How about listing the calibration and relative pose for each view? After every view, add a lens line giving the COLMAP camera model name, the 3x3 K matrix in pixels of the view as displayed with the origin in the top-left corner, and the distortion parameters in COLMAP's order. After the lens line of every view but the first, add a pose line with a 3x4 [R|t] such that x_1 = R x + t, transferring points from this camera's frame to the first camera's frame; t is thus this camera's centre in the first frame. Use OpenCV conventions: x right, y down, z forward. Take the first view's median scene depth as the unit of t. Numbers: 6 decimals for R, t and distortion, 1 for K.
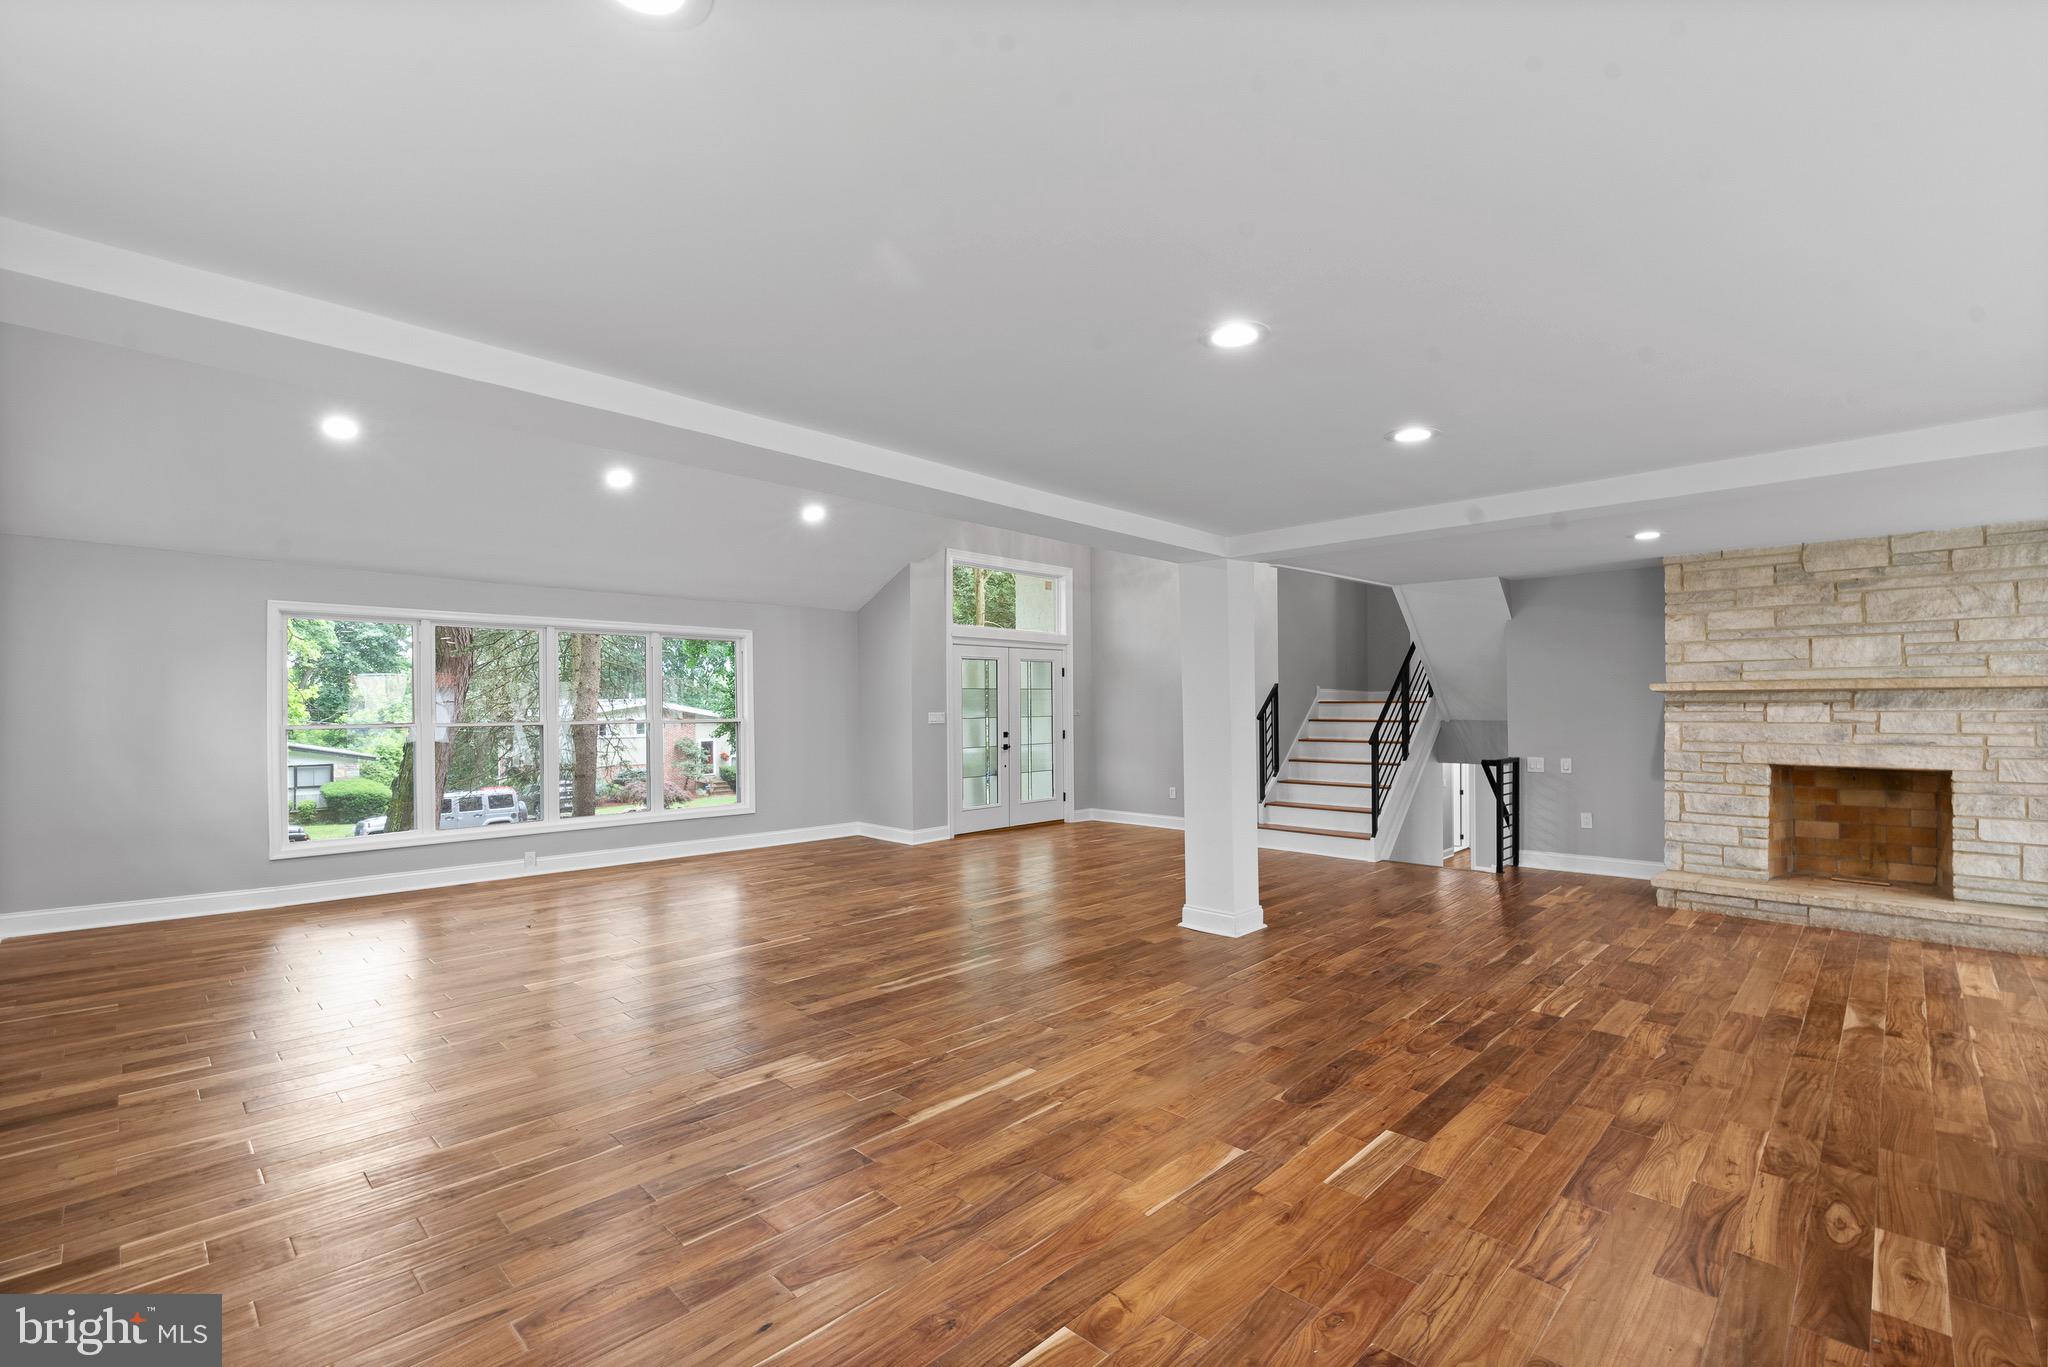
lens RADIAL K [[888.3, 0, 1020.1], [0, 888.3, 702.1], [0, 0, 1]] dist [0.000180, -0.000543]
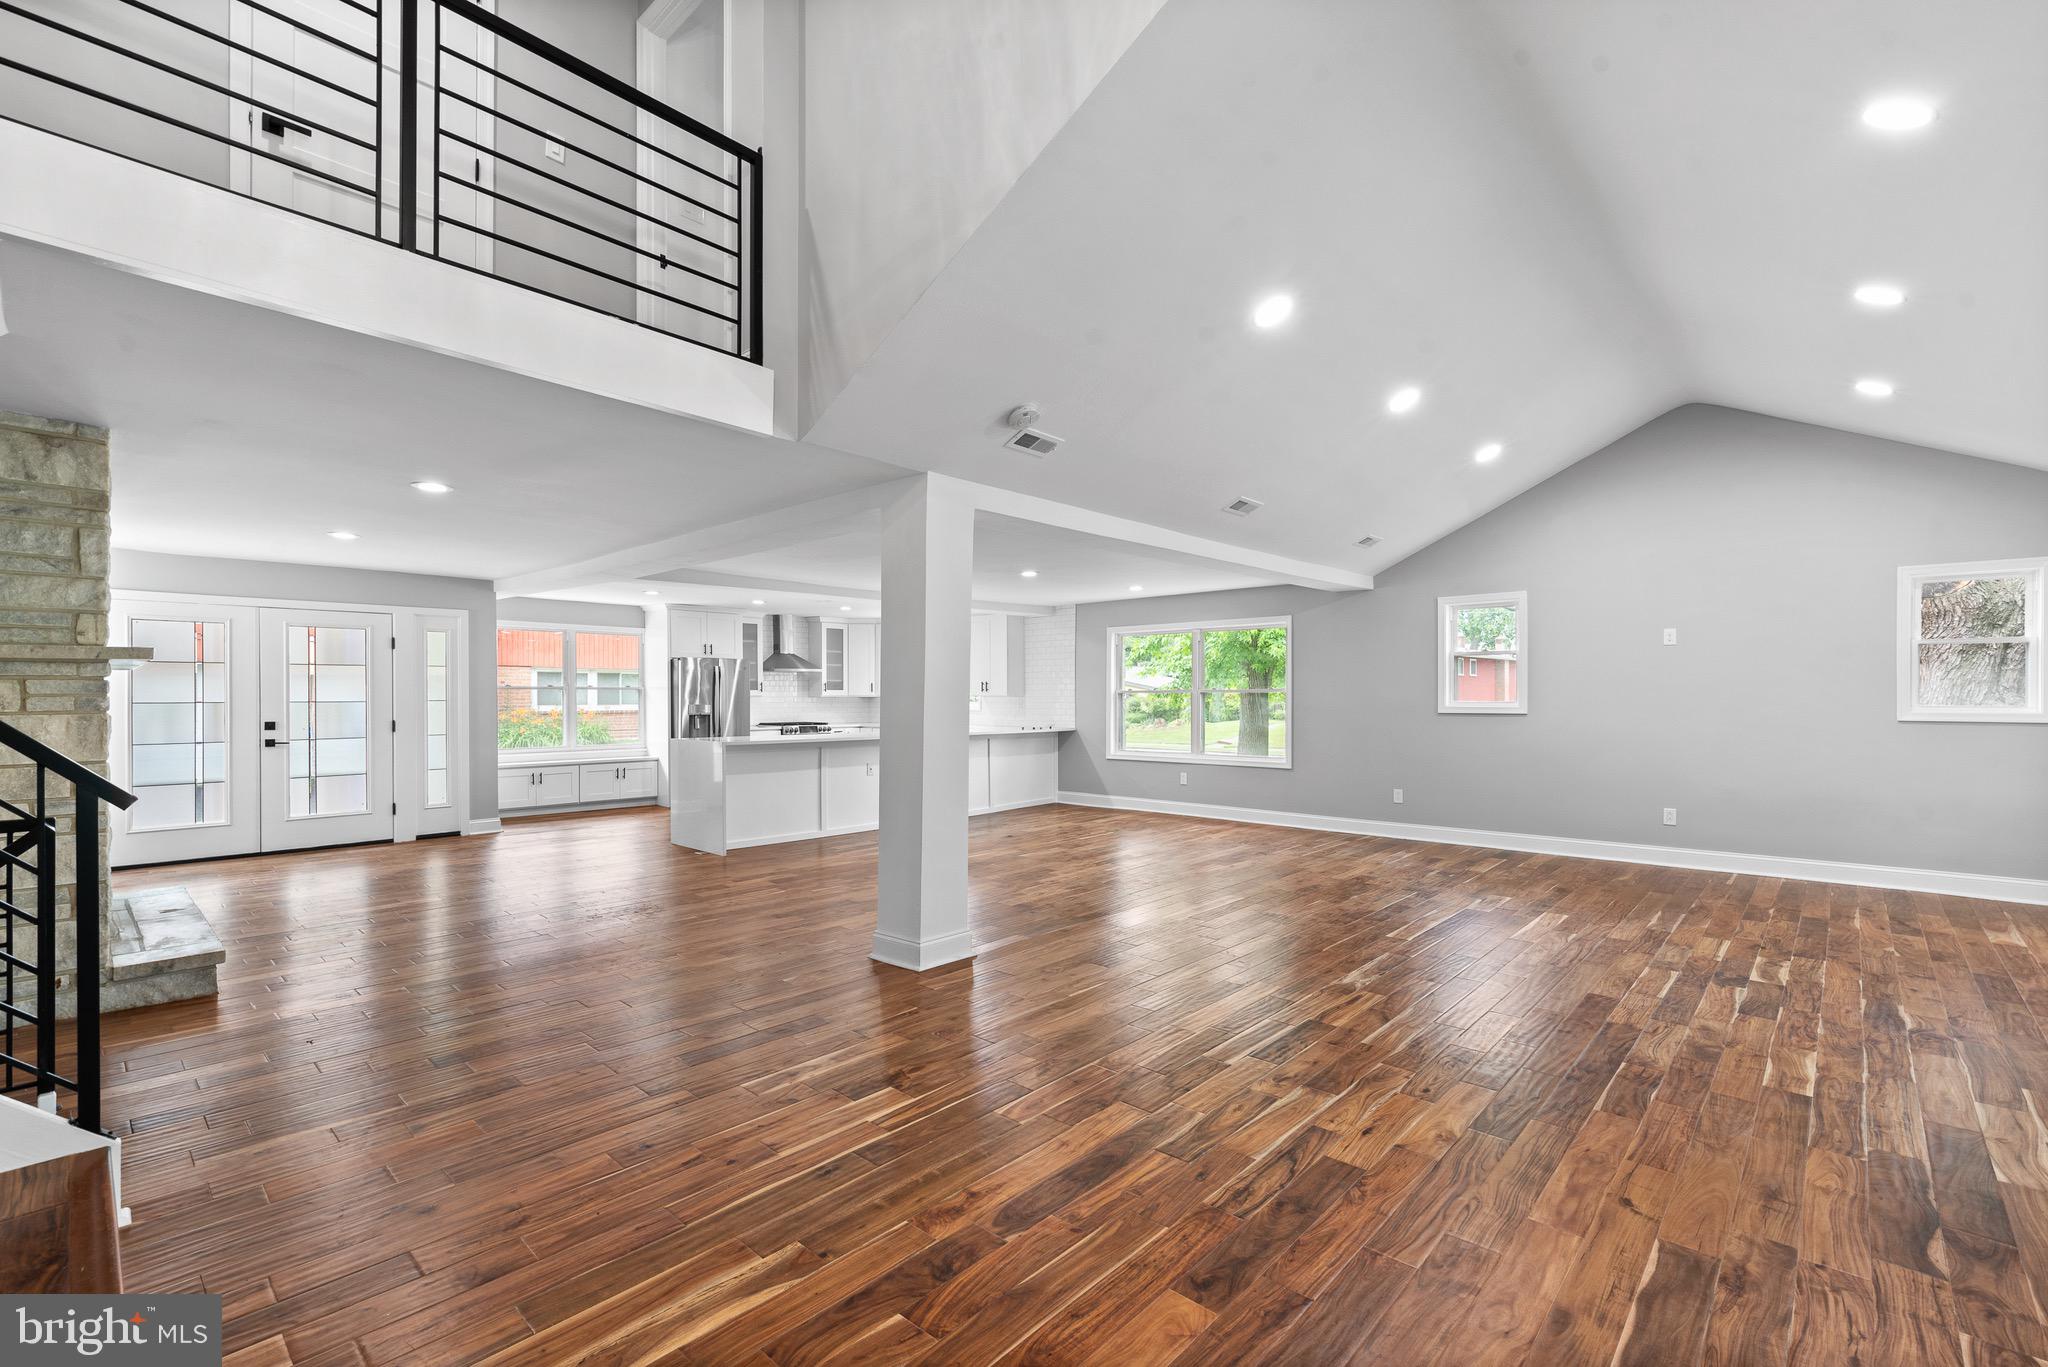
lens RADIAL K [[895.5, 0, 1013.3], [0, 895.5, 696.7], [0, 0, 1]] dist [0.001839, -0.000423]
pose [[-0.999616, 0.003846, -0.027429, 0.161195], [0.004004, 0.999976, -0.005704, 0.019751], [0.027407, -0.005811, -0.999607, 1.761739]]
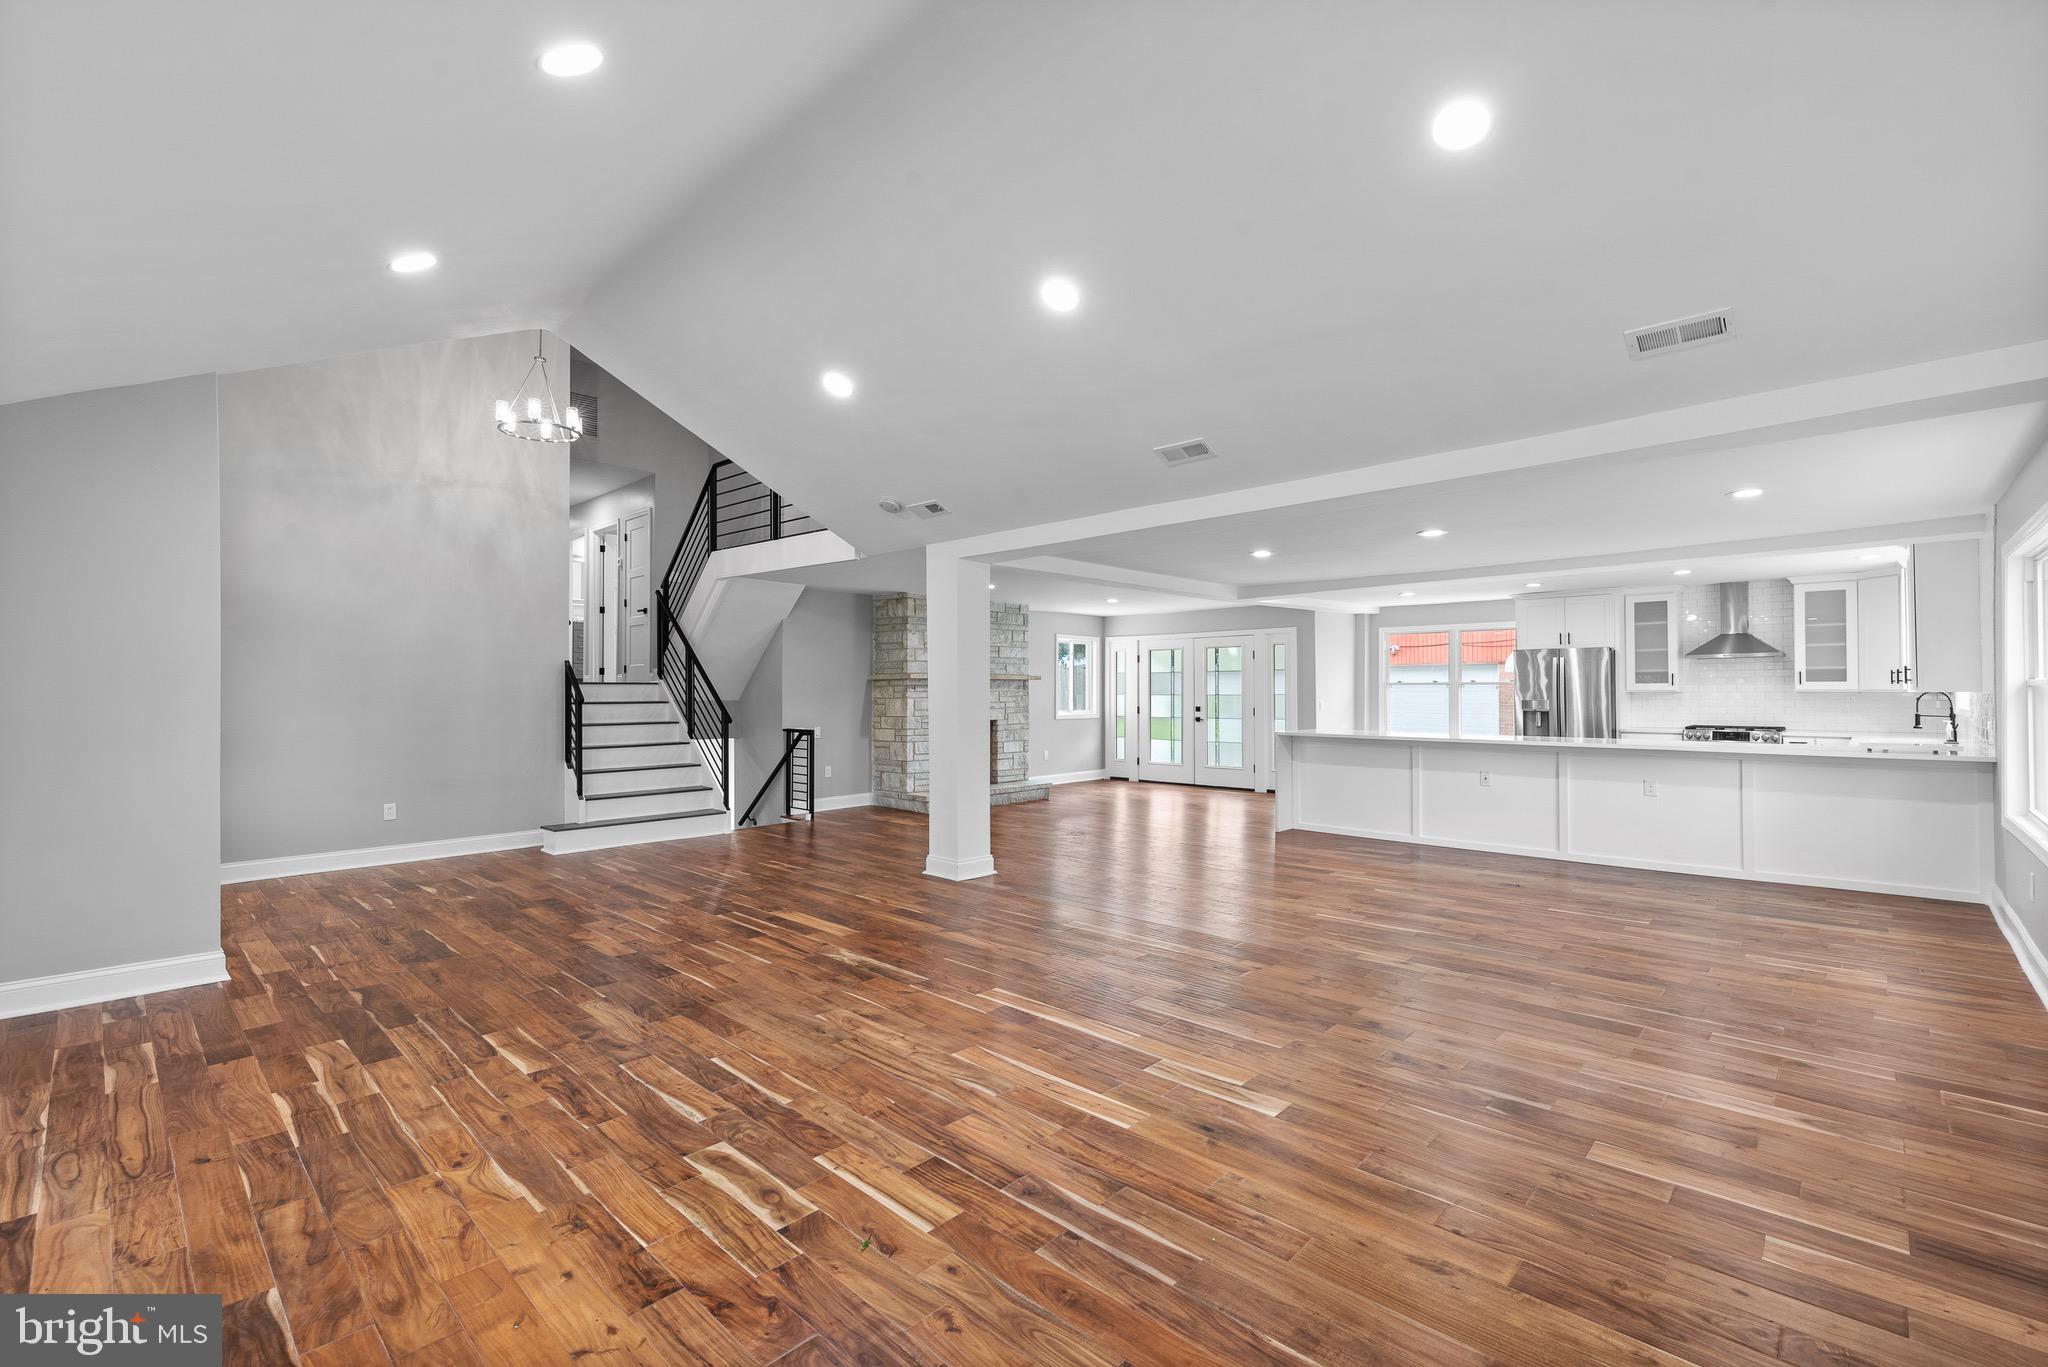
lens RADIAL K [[883.9, 0, 1012.7], [0, 883.9, 679.4], [0, 0, 1]] dist [-0.000402, -0.000288]
pose [[-0.012809, 0.015649, 0.999795, -0.909536], [-0.004318, 0.999867, -0.015705, 0.014253], [-0.999909, -0.004519, -0.012740, 0.914316]]
